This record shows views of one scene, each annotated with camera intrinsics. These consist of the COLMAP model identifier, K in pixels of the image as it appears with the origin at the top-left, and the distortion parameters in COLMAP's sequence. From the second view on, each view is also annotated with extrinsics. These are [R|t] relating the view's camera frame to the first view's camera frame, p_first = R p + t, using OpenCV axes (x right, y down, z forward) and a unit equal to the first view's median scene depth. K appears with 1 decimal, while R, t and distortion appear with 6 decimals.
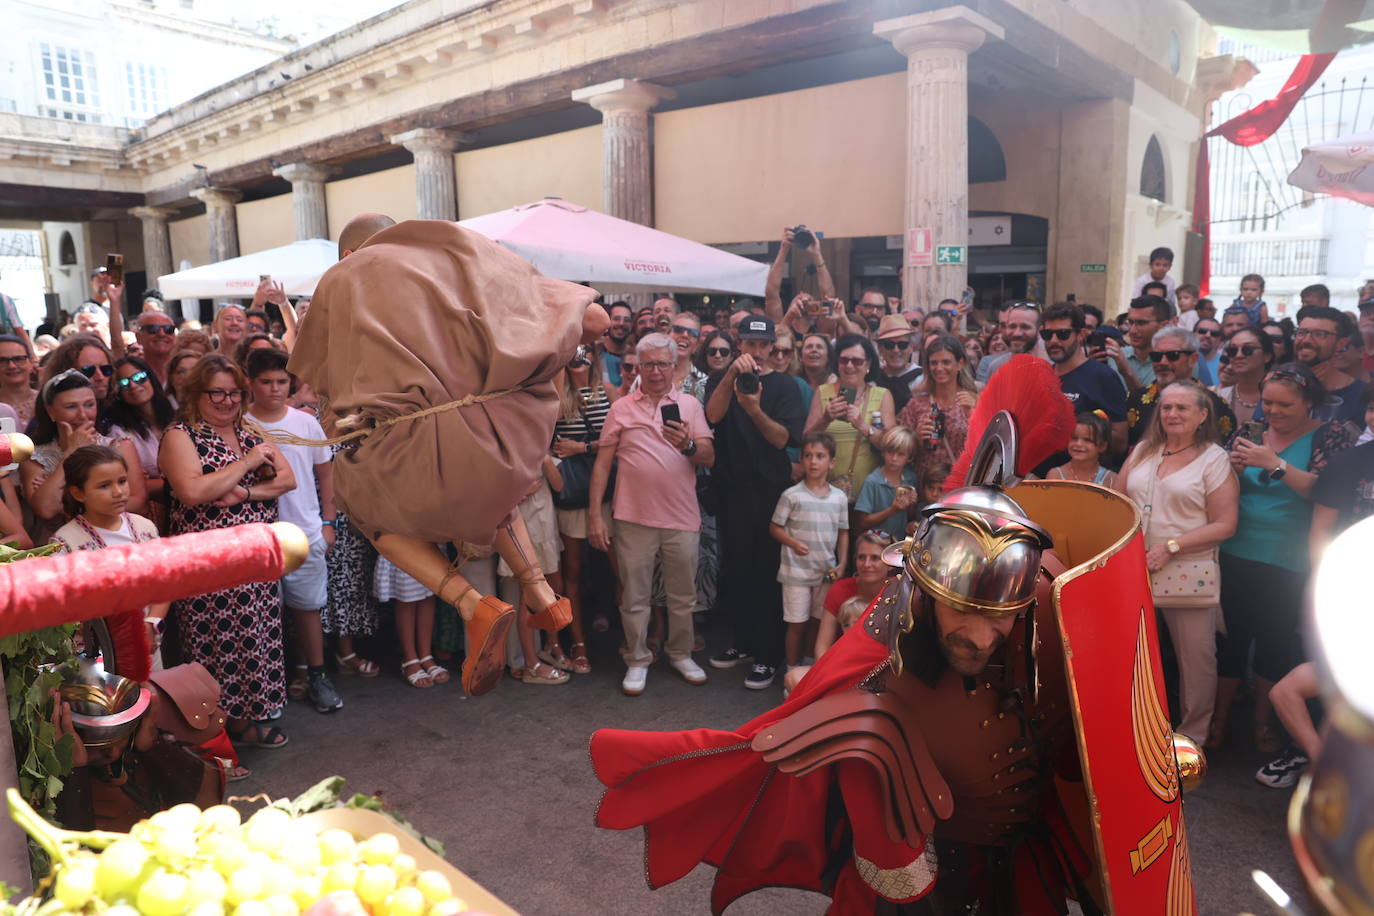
lens RADIAL K [[932.1, 0, 685.5], [0, 932.1, 463.9], [0, 0, 1]] dist [-0.116409, 0.092072]
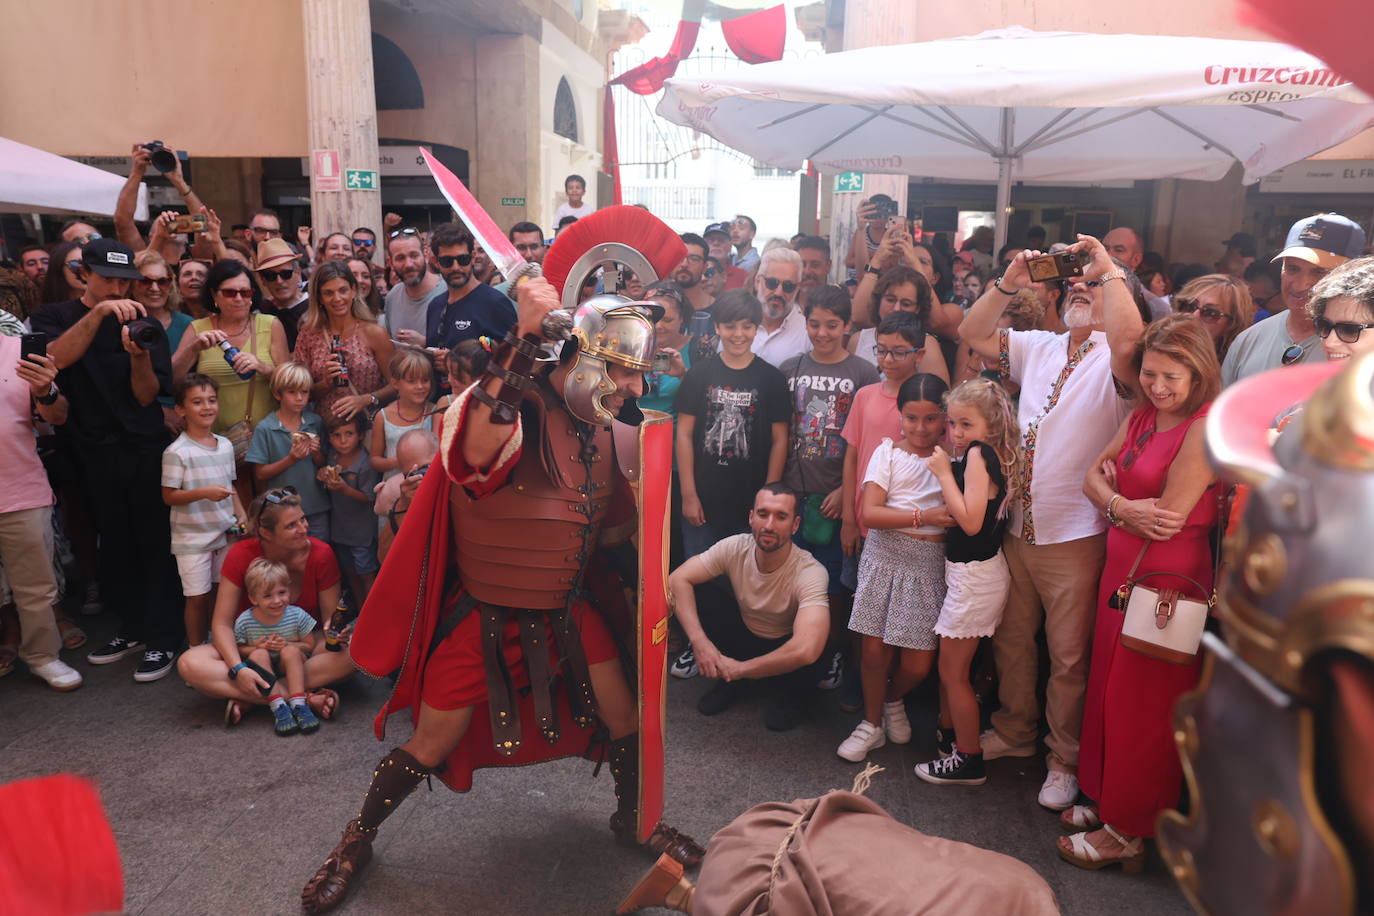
lens RADIAL K [[933.6, 0, 685.2], [0, 933.6, 462.8], [0, 0, 1]] dist [-0.114590, 0.090271]
pose [[0.837787, -0.098279, 0.537079, 0.025570], [0.064308, 0.994582, 0.081682, 0.003486], [-0.542197, -0.033894, 0.839568, 0.019101]]
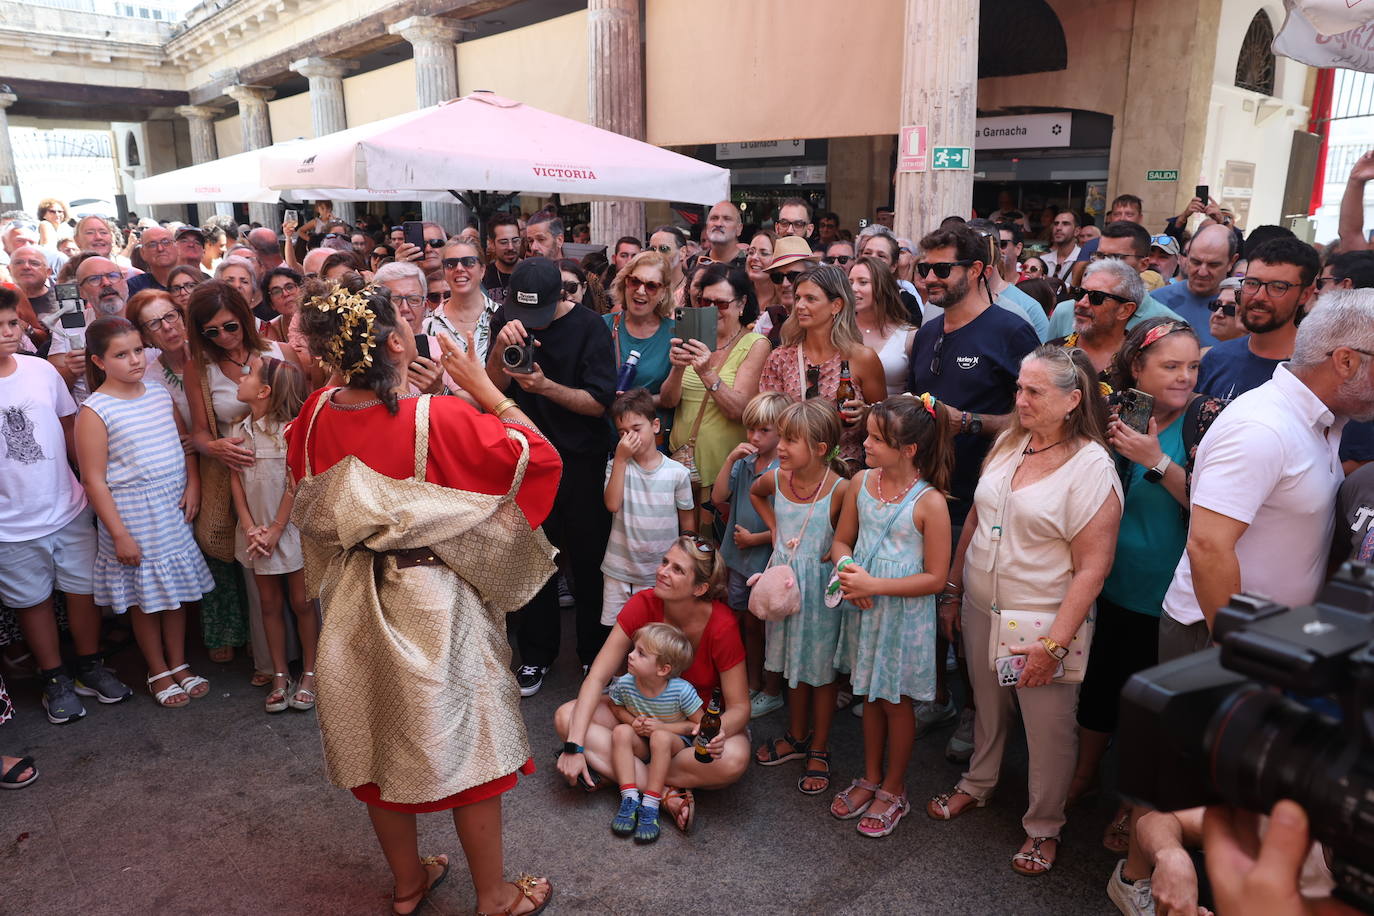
lens RADIAL K [[933.6, 0, 685.2], [0, 933.6, 462.8], [0, 0, 1]] dist [-0.114590, 0.090271]
pose [[0.993717, 0.037102, -0.105593, 0.106579], [-0.026437, 0.994569, 0.100667, -0.022615], [0.108755, -0.097243, 0.989301, 0.094556]]
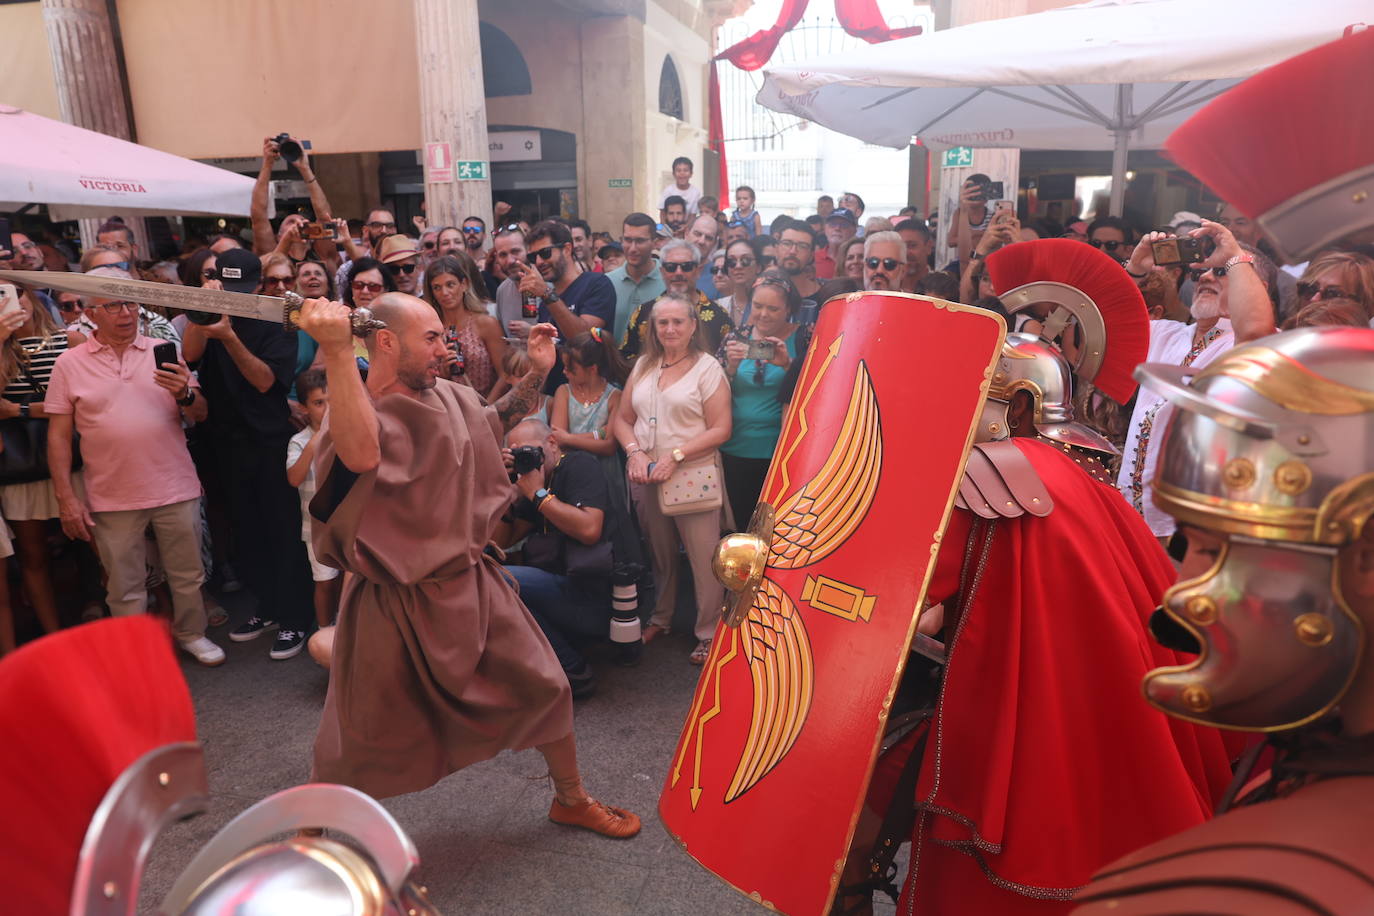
lens RADIAL K [[933.6, 0, 685.2], [0, 933.6, 462.8], [0, 0, 1]] dist [-0.114590, 0.090271]
pose [[0.894624, -0.116569, 0.431347, 0.026612], [0.079891, 0.991544, 0.102263, -0.003004], [-0.439620, -0.057026, 0.896372, 0.014774]]
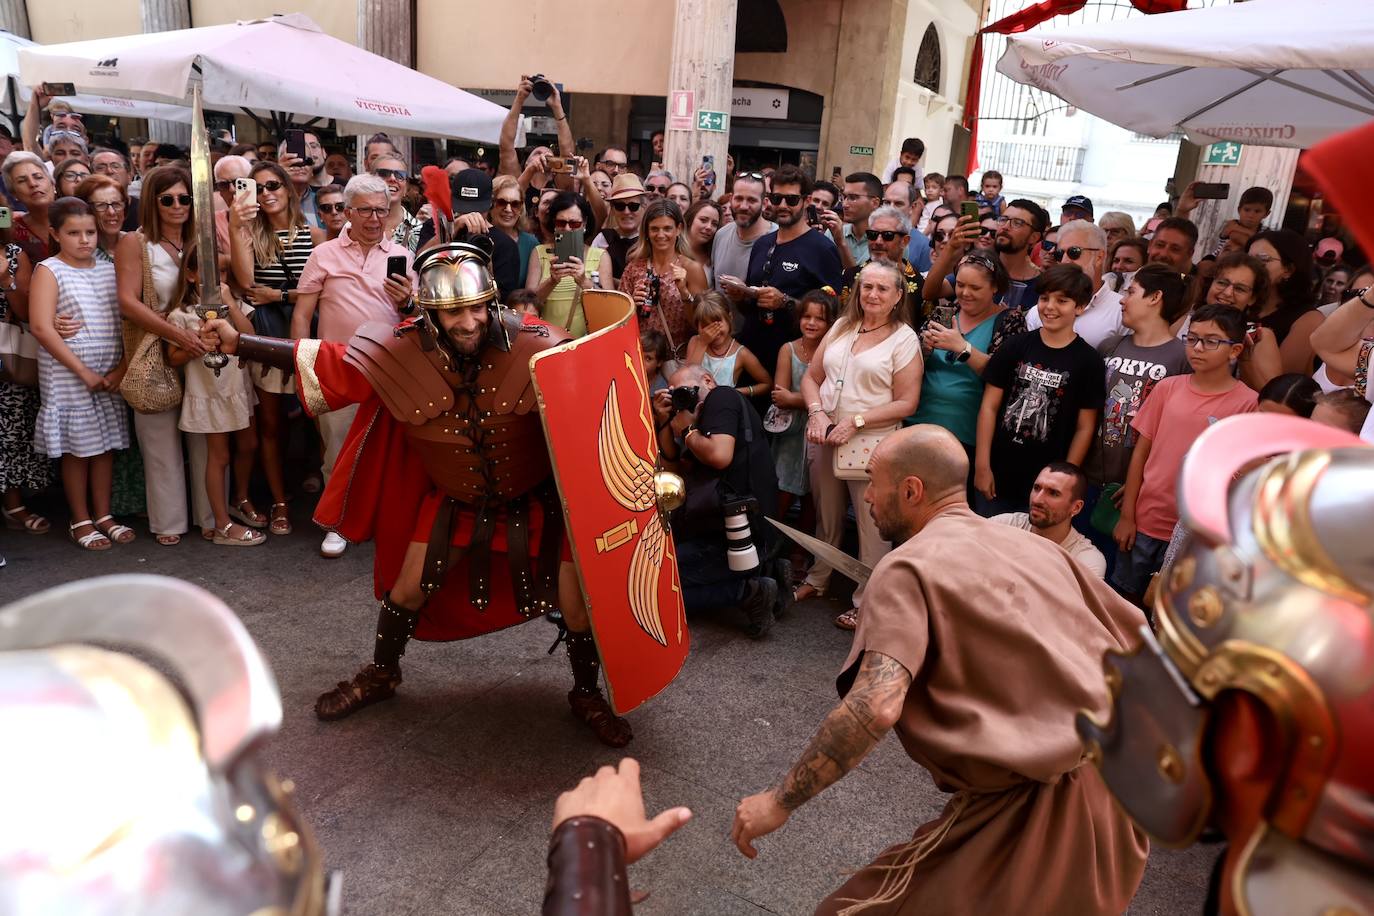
lens RADIAL K [[933.6, 0, 685.2], [0, 933.6, 462.8], [0, 0, 1]] dist [-0.114590, 0.090271]
pose [[0.974706, 0.021067, 0.222496, 0.035683], [-0.051895, 0.989671, 0.133634, 0.002410], [-0.217382, -0.141800, 0.965732, 0.004941]]
